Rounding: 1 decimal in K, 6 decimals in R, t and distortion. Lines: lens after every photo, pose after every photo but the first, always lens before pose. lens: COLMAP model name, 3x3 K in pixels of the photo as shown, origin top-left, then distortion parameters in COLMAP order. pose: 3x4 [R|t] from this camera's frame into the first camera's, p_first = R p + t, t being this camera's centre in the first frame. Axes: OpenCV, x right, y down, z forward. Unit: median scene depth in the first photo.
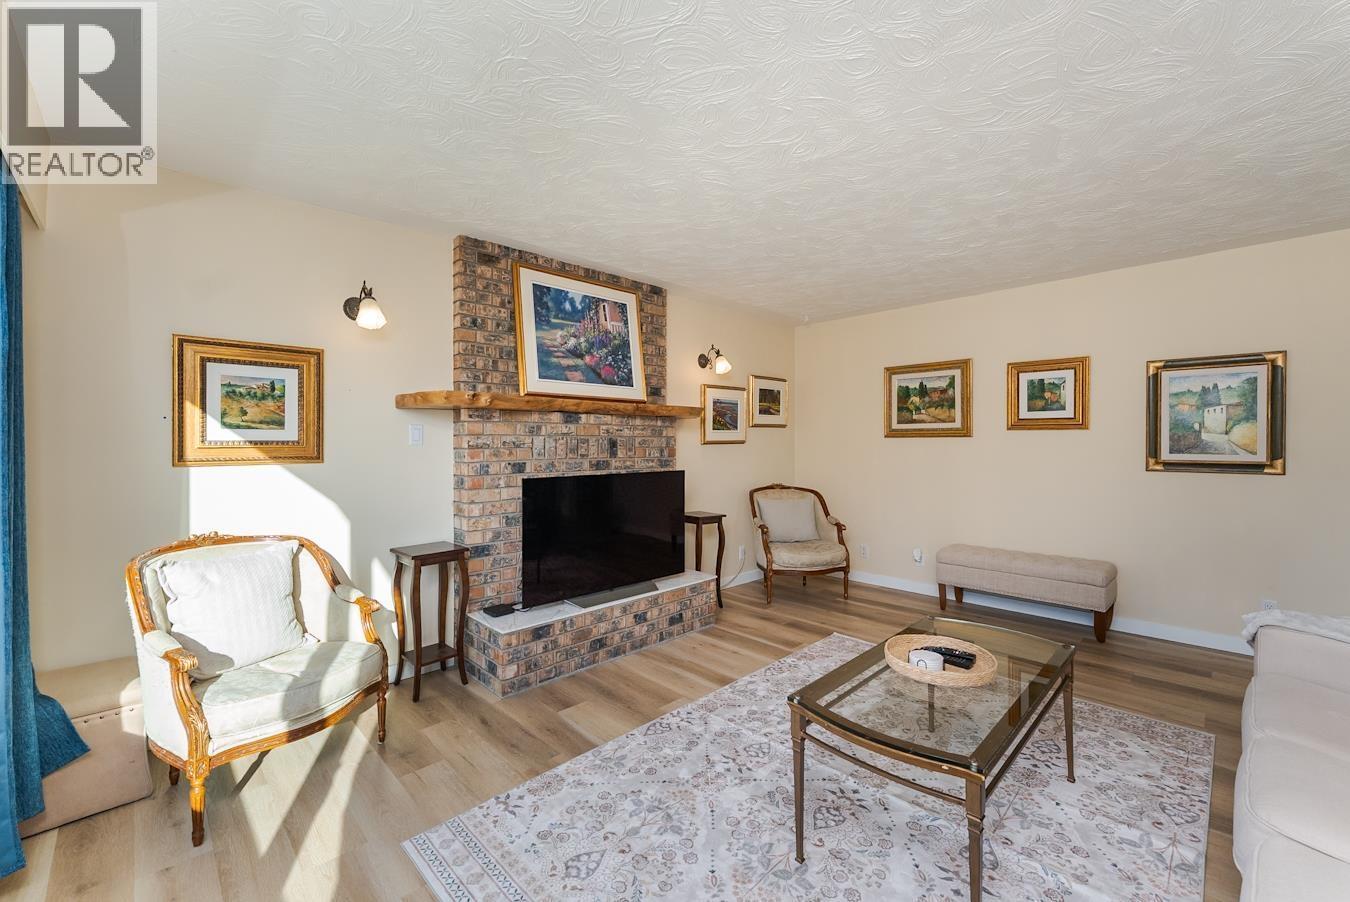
lens RADIAL K [[556.1, 0, 674.6], [0, 556.1, 442.8], [0, 0, 1]] dist [0.000089, 0.000023]
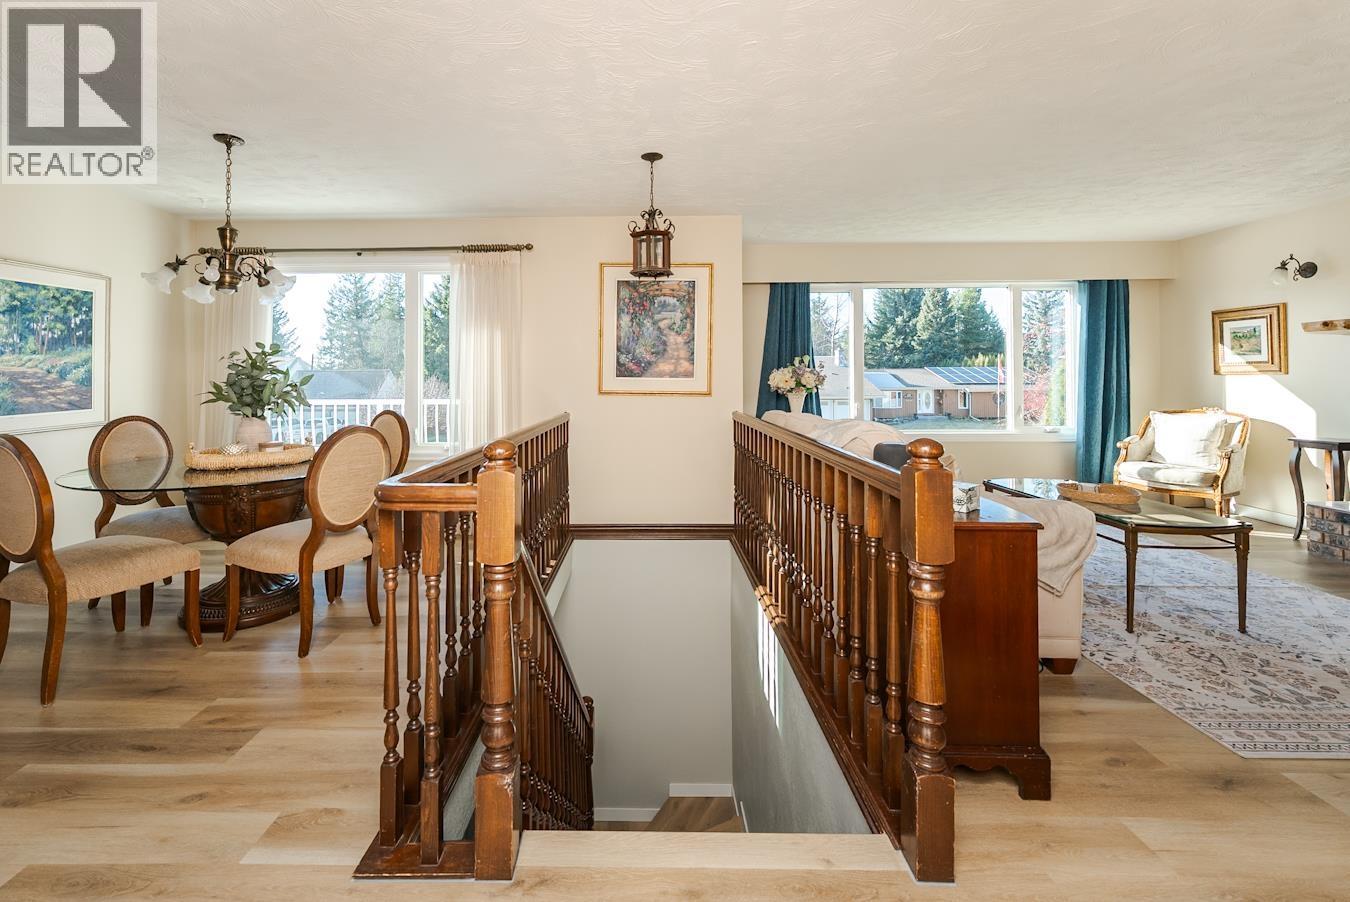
lens RADIAL K [[564.6, 0, 631.8], [0, 564.6, 369.2], [0, 0, 1]] dist [-0.000046, -0.000219]
pose [[-0.723427, -0.003127, -0.690394, 1.352358], [0.009036, 0.999861, -0.013996, 0.019673], [0.690342, -0.016364, -0.723298, 0.655921]]
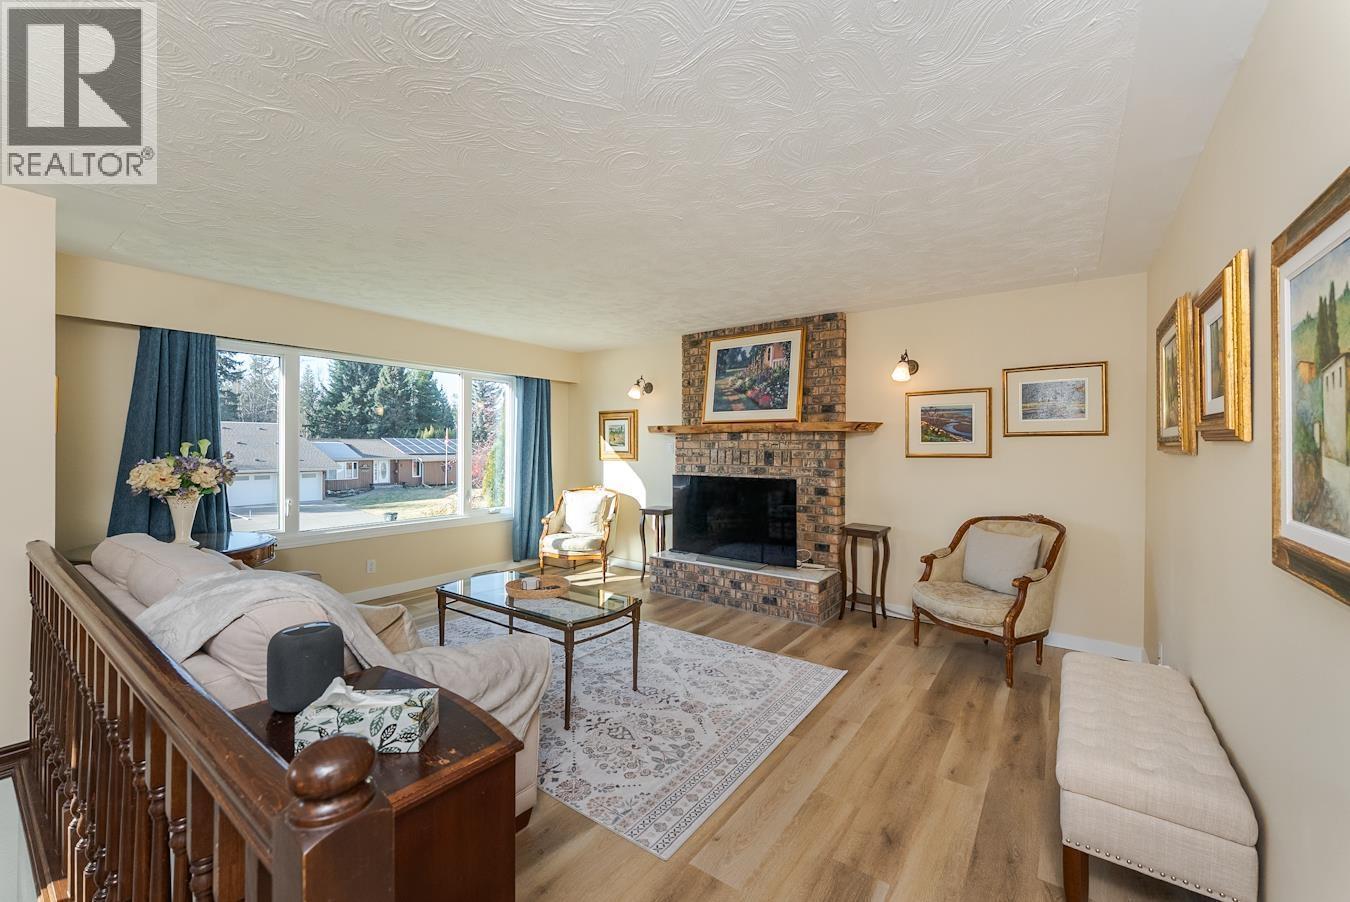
lens RADIAL K [[540.9, 0, 668.4], [0, 540.9, 446.2], [0, 0, 1]] dist [-0.000063, -0.000040]
pose [[0.156603, 0.005107, -0.987648, 1.121688], [-0.001861, 0.999986, 0.004876, -0.025135], [0.987660, 0.001074, 0.156610, 0.589233]]
